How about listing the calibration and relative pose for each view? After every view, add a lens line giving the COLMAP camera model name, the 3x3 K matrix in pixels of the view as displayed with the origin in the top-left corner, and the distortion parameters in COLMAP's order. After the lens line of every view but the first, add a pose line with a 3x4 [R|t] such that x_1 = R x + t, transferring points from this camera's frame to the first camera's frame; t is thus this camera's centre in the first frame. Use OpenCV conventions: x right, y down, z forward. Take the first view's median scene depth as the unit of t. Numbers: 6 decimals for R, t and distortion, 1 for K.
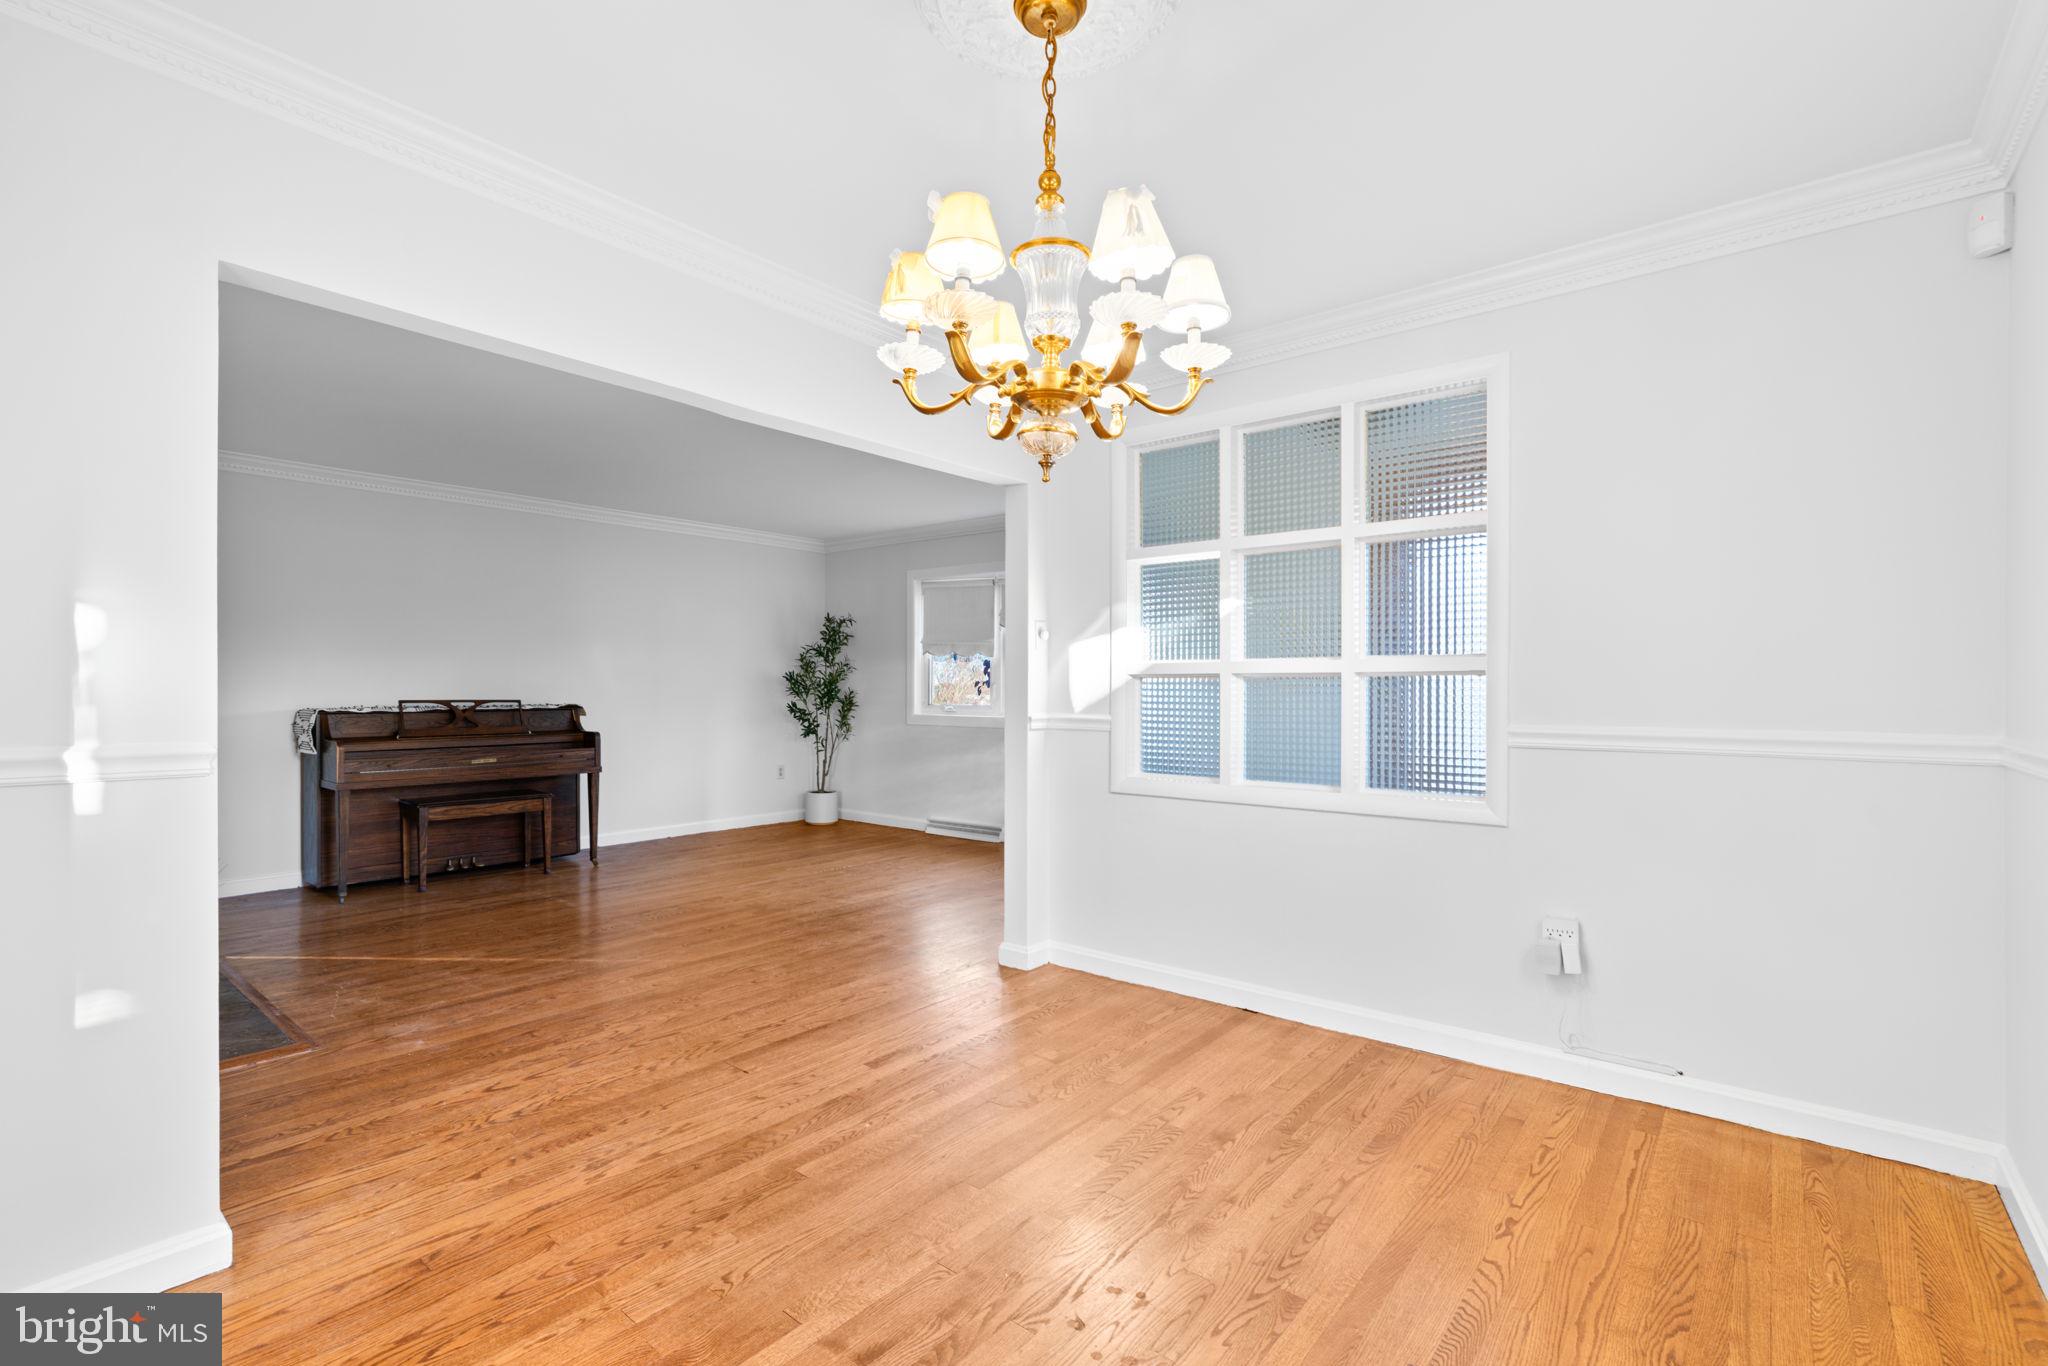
lens RADIAL K [[937.0, 0, 1022.8], [0, 937.0, 682.0], [0, 0, 1]] dist [-0.007845, 0.003242]
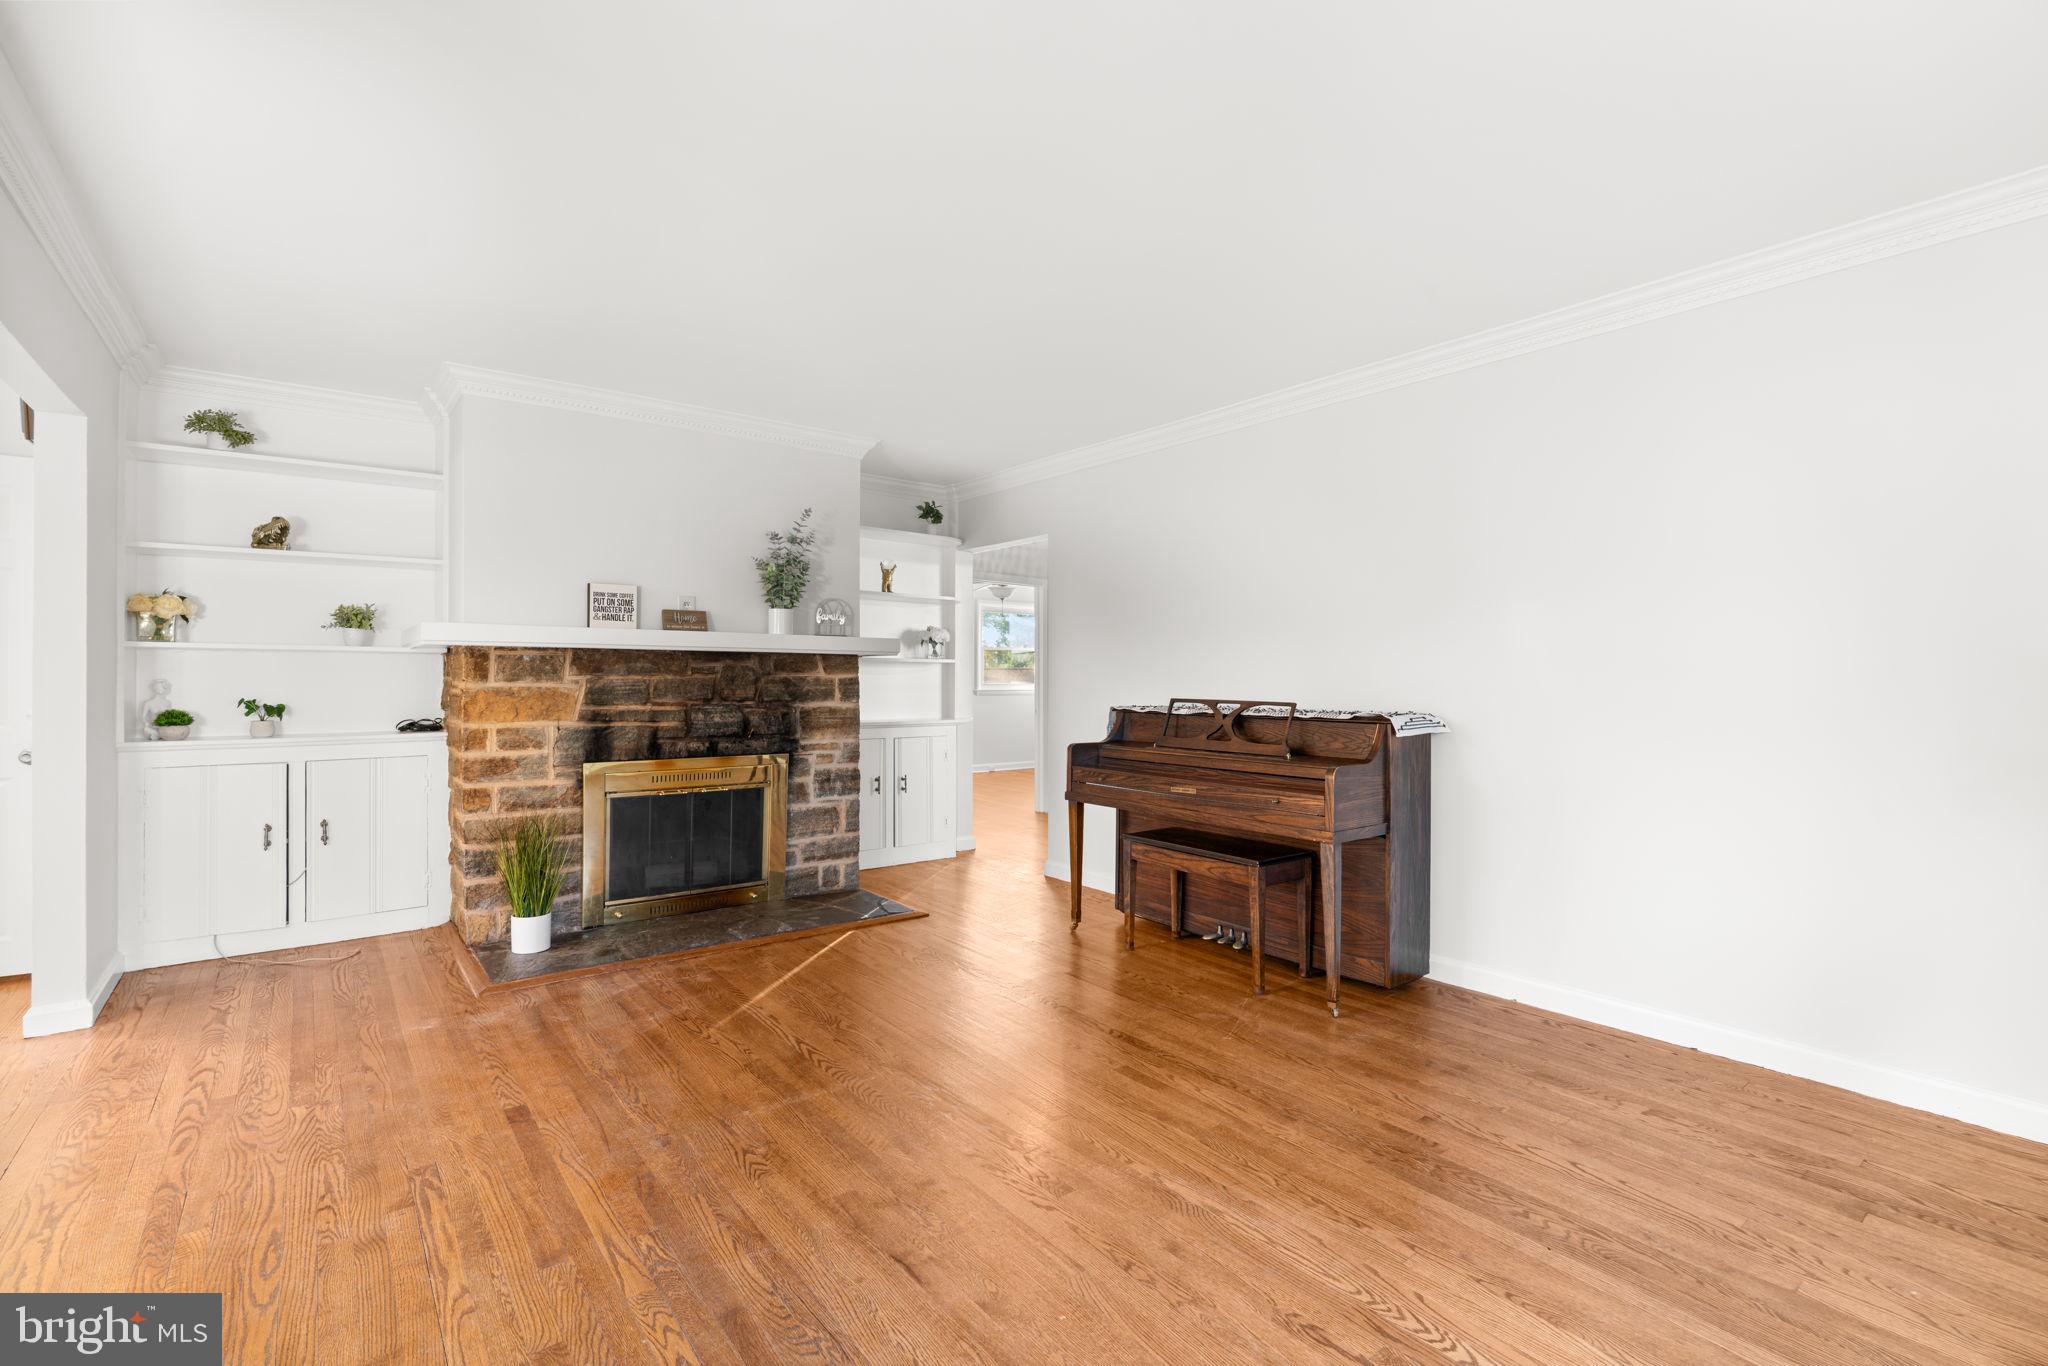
lens RADIAL K [[937.0, 0, 1035.5], [0, 937.0, 682.8], [0, 0, 1]] dist [-0.007845, 0.003242]
pose [[-0.218598, -0.007631, -0.975785, 0.111623], [-0.005295, 0.999964, -0.006634, 0.012936], [0.975801, 0.003717, -0.218630, 1.103016]]
